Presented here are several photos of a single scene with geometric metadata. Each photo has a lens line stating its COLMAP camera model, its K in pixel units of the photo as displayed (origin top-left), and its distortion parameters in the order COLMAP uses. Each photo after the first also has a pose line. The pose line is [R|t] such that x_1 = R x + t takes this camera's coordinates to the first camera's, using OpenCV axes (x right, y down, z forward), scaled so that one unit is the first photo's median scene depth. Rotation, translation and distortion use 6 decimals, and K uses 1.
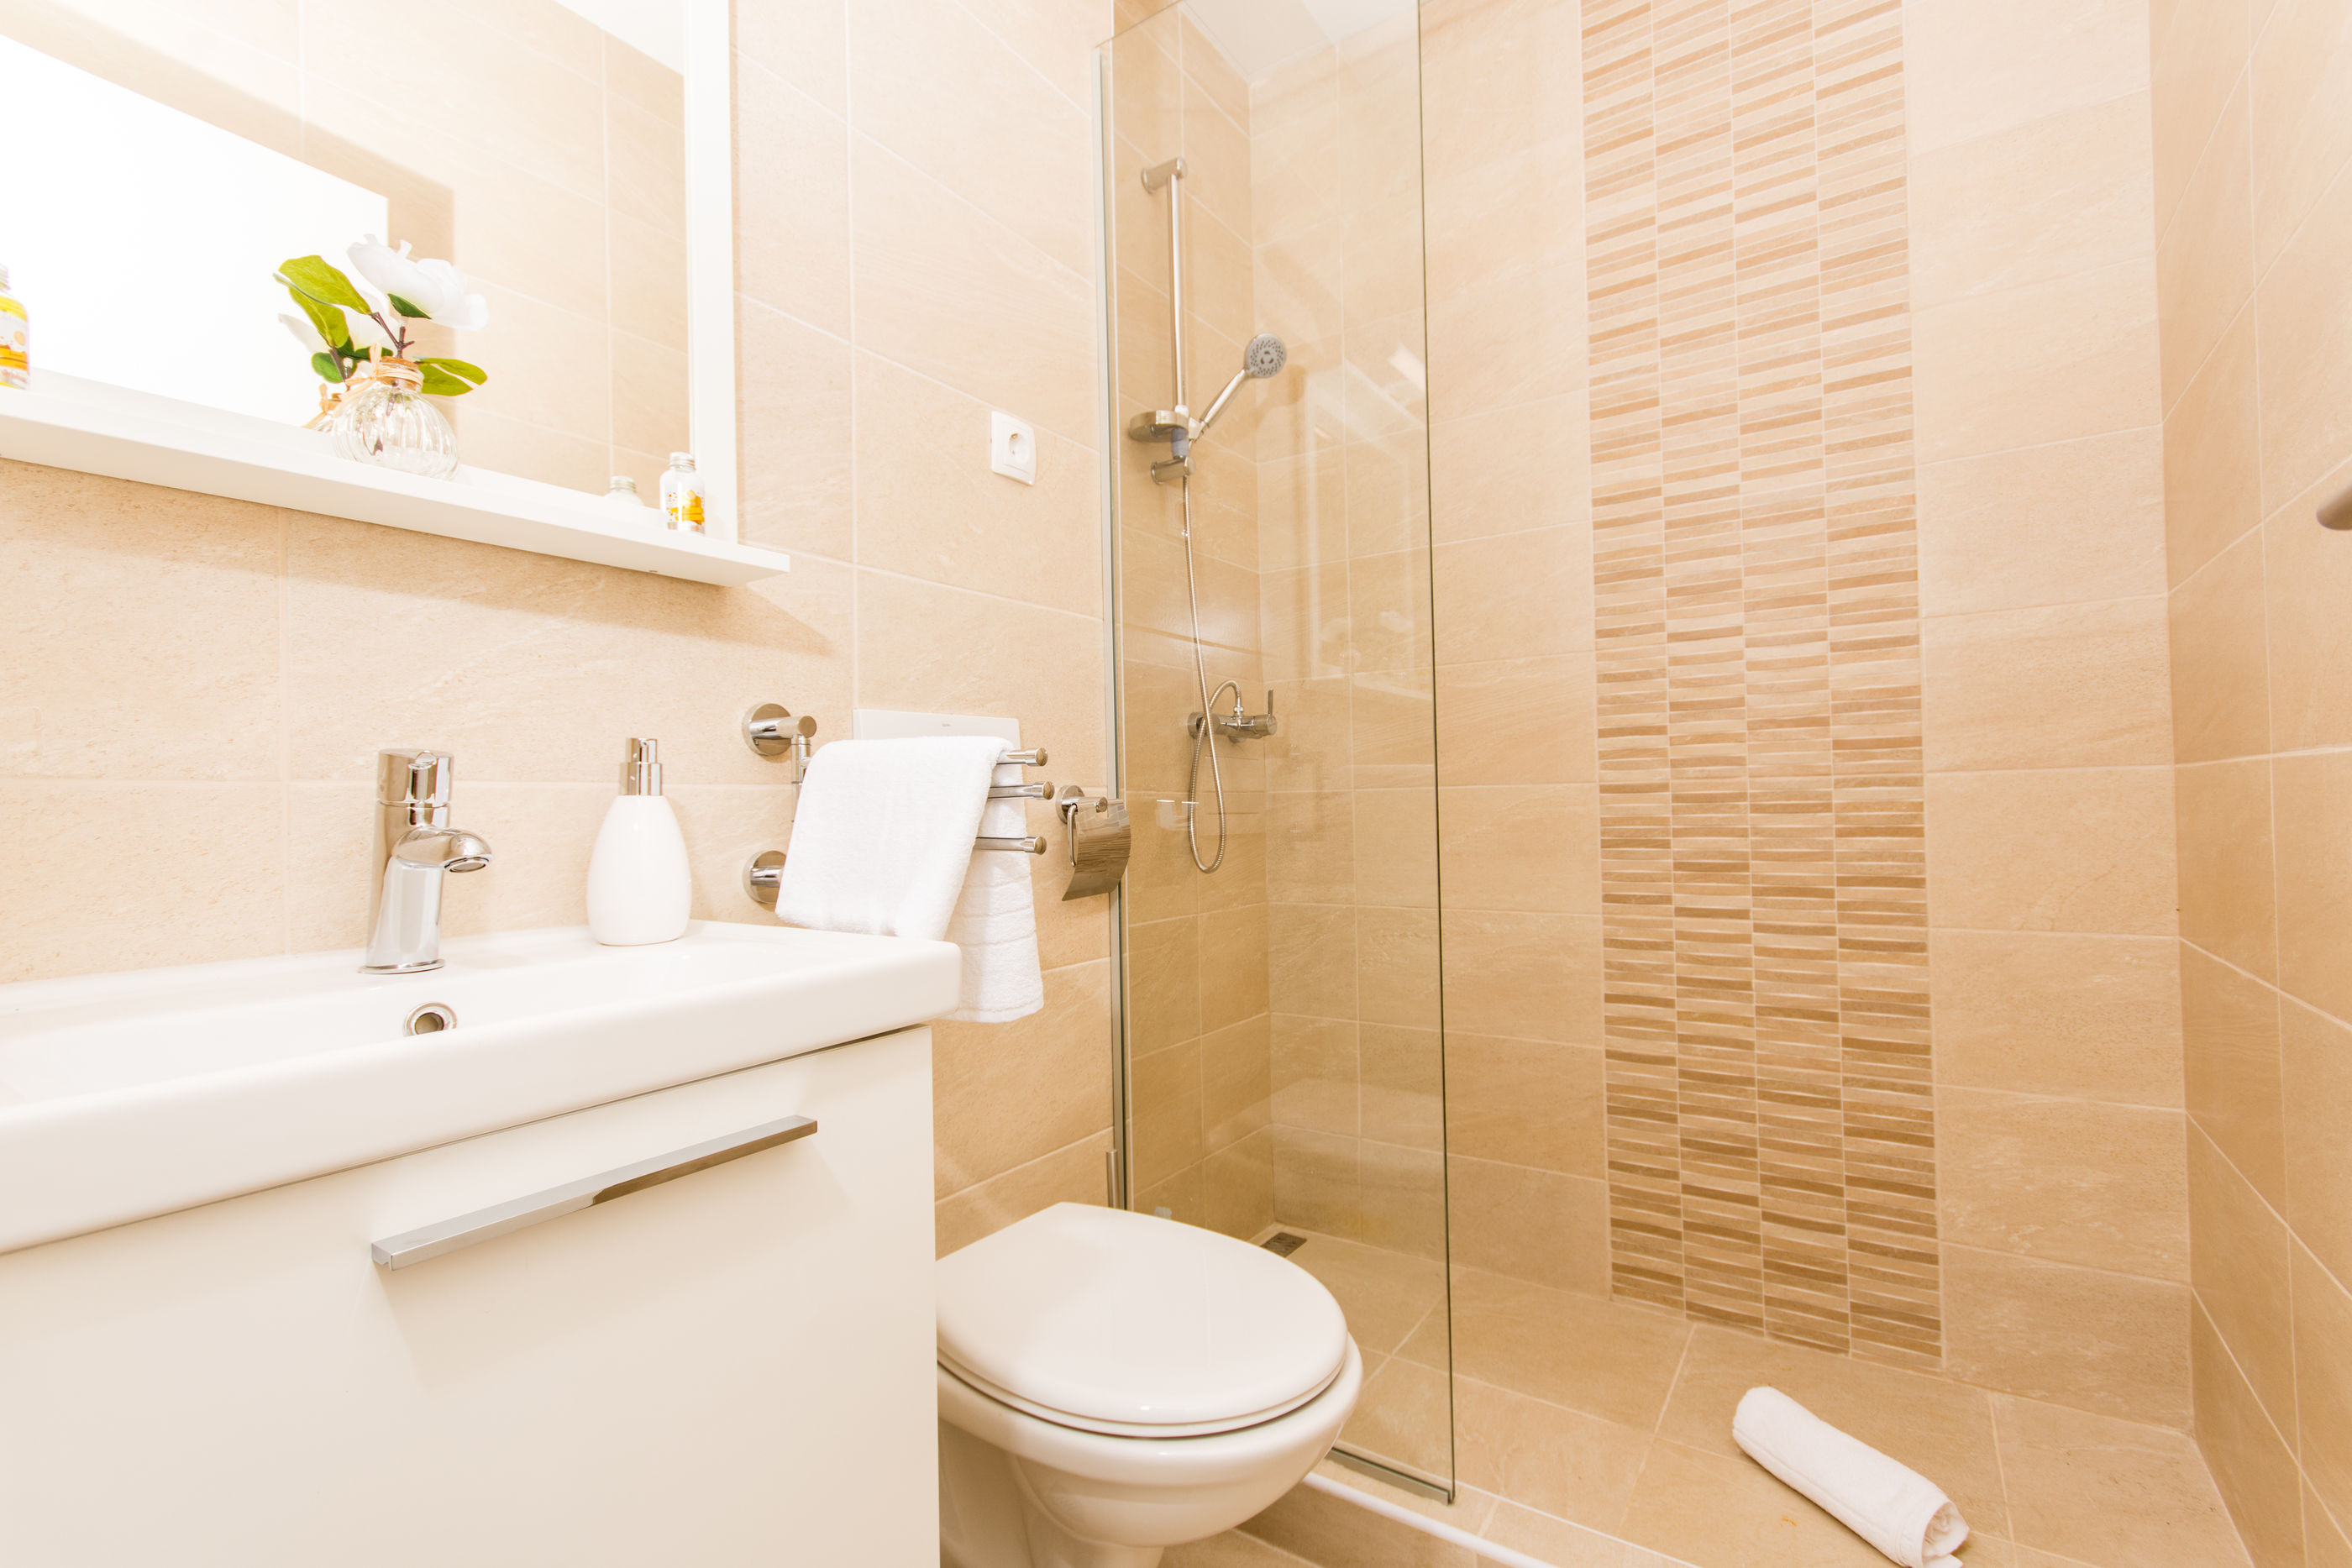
lens RADIAL K [[1031.1, 0, 1172.9], [0, 1031.1, 790.3], [0, 0, 1]] dist [0.008328, -0.001962]
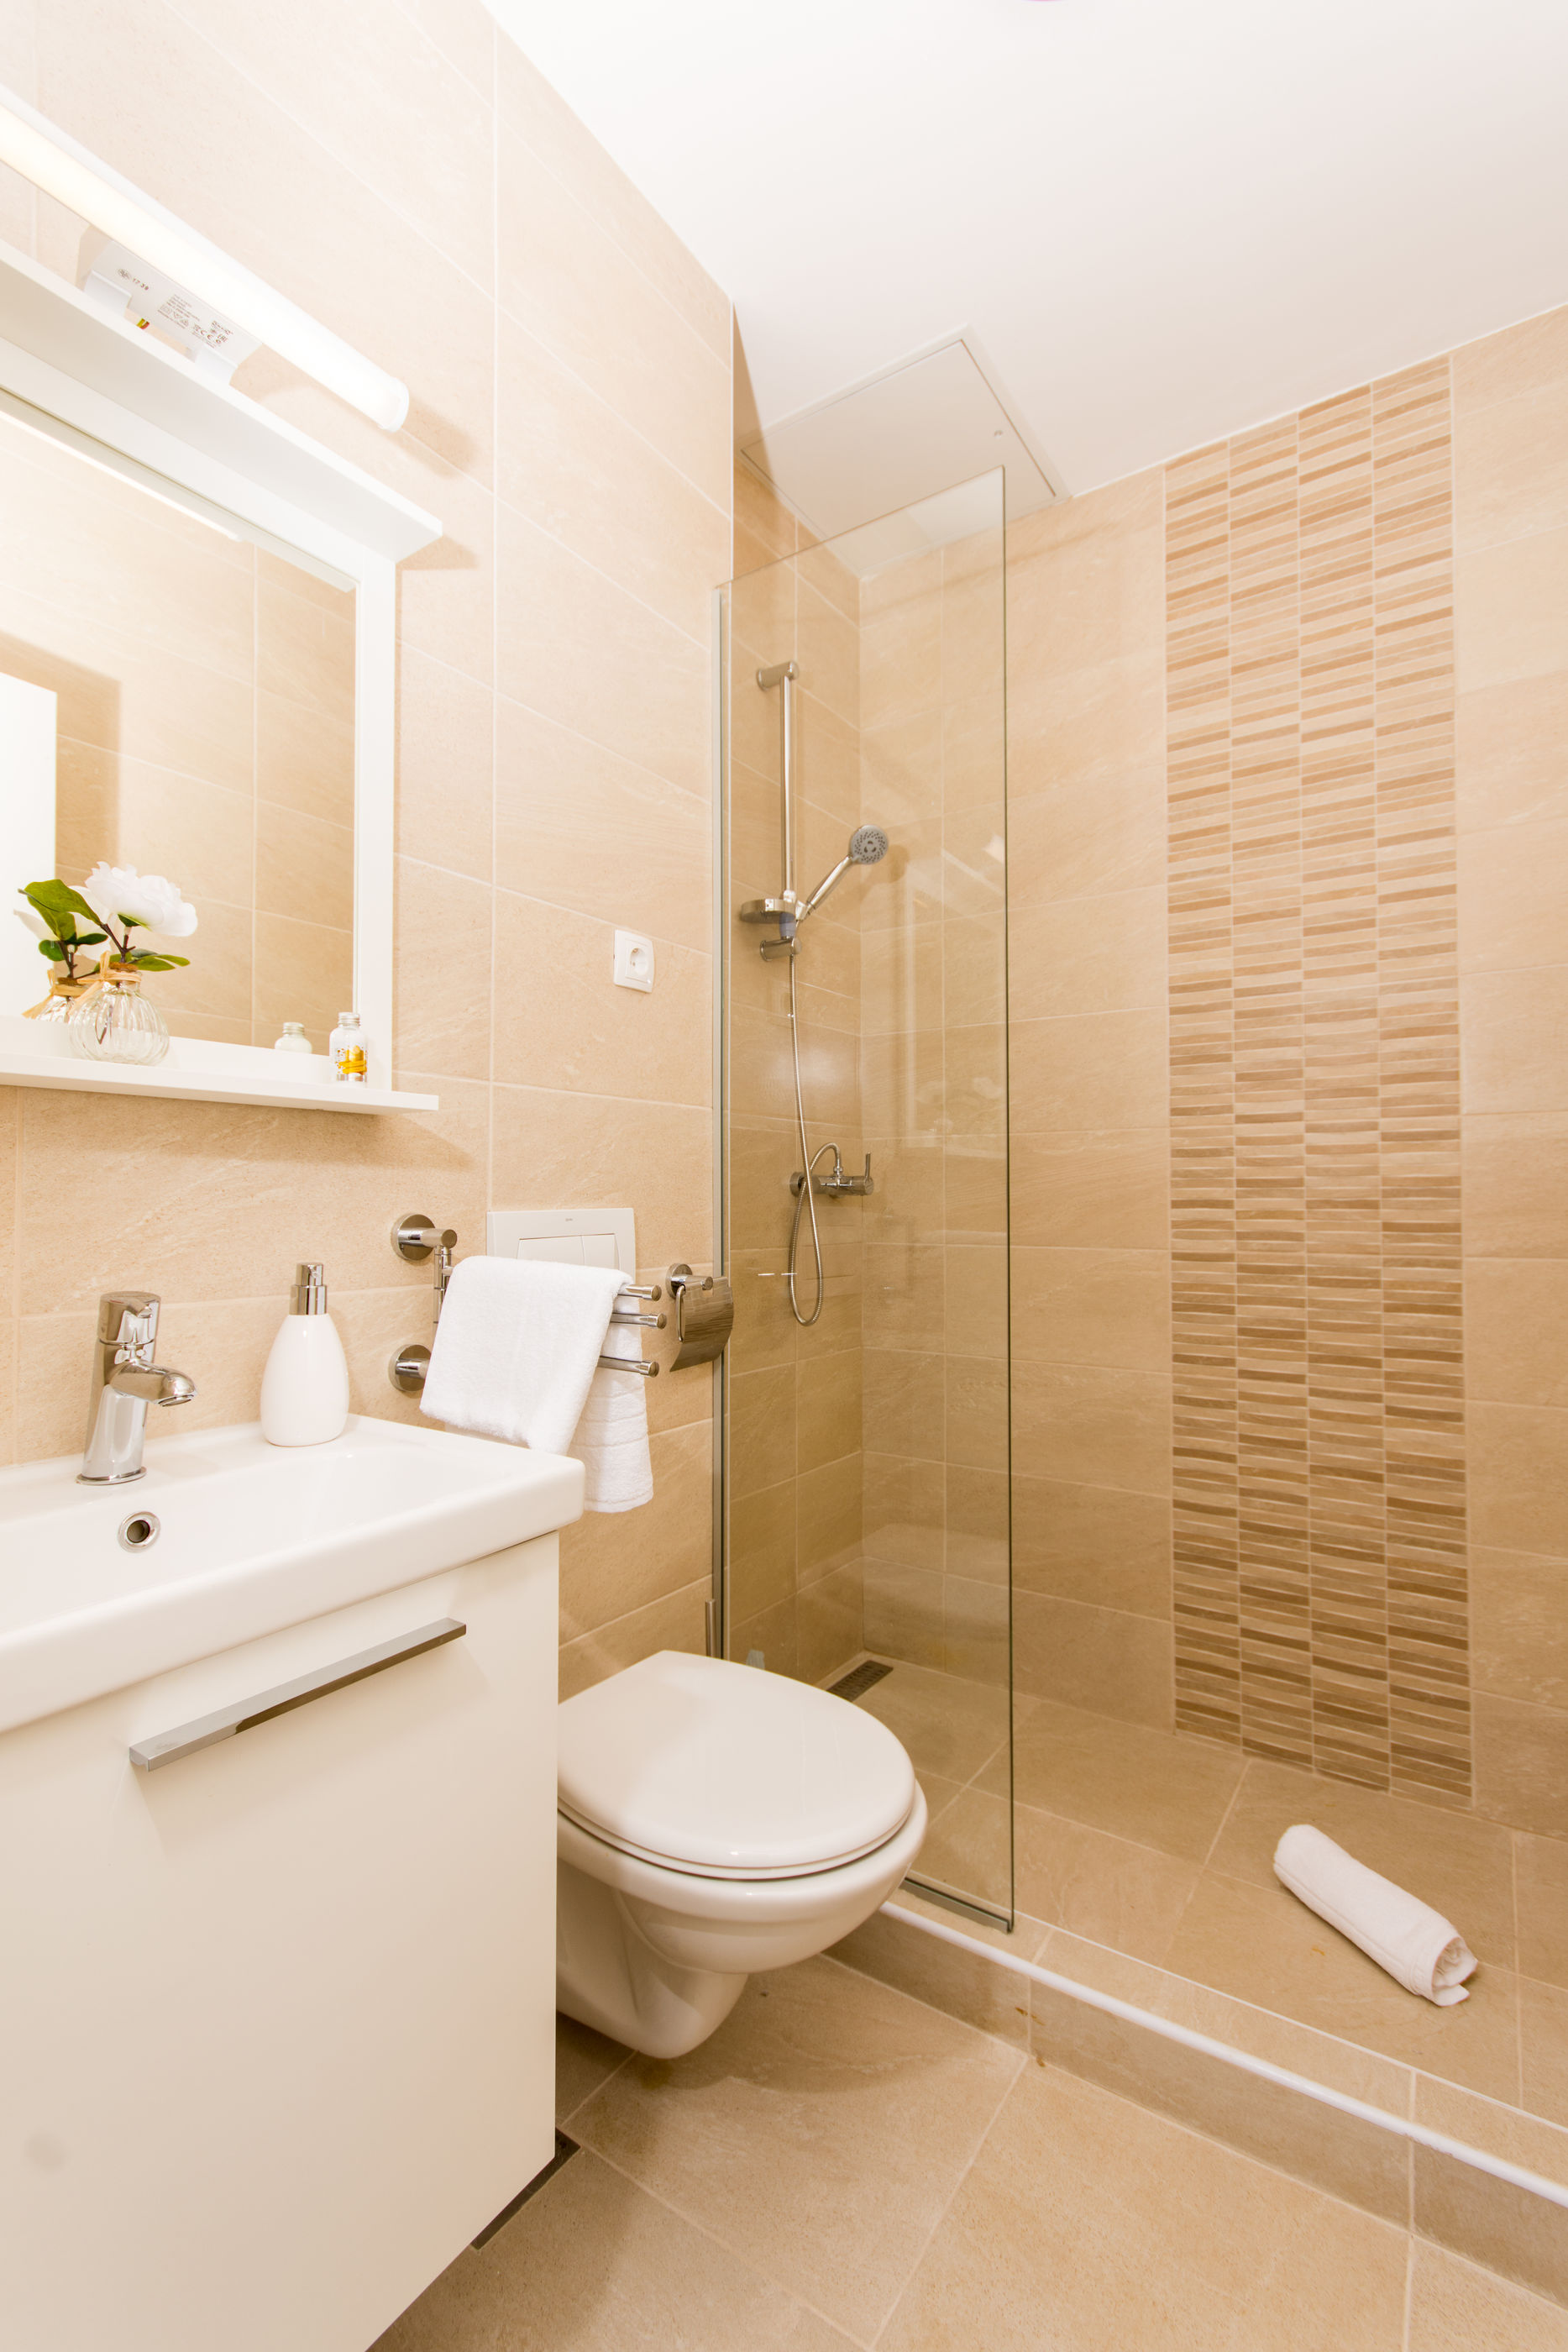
lens RADIAL K [[1031.1, 0, 788.2], [0, 1031.1, 1175.8], [0, 0, 1]] dist [0.008328, -0.001962]
pose [[0.999770, 0.019755, 0.008340, 0.004490], [-0.019674, 0.999759, -0.009761, -0.077522], [-0.008531, 0.009594, 0.999918, -0.083791]]
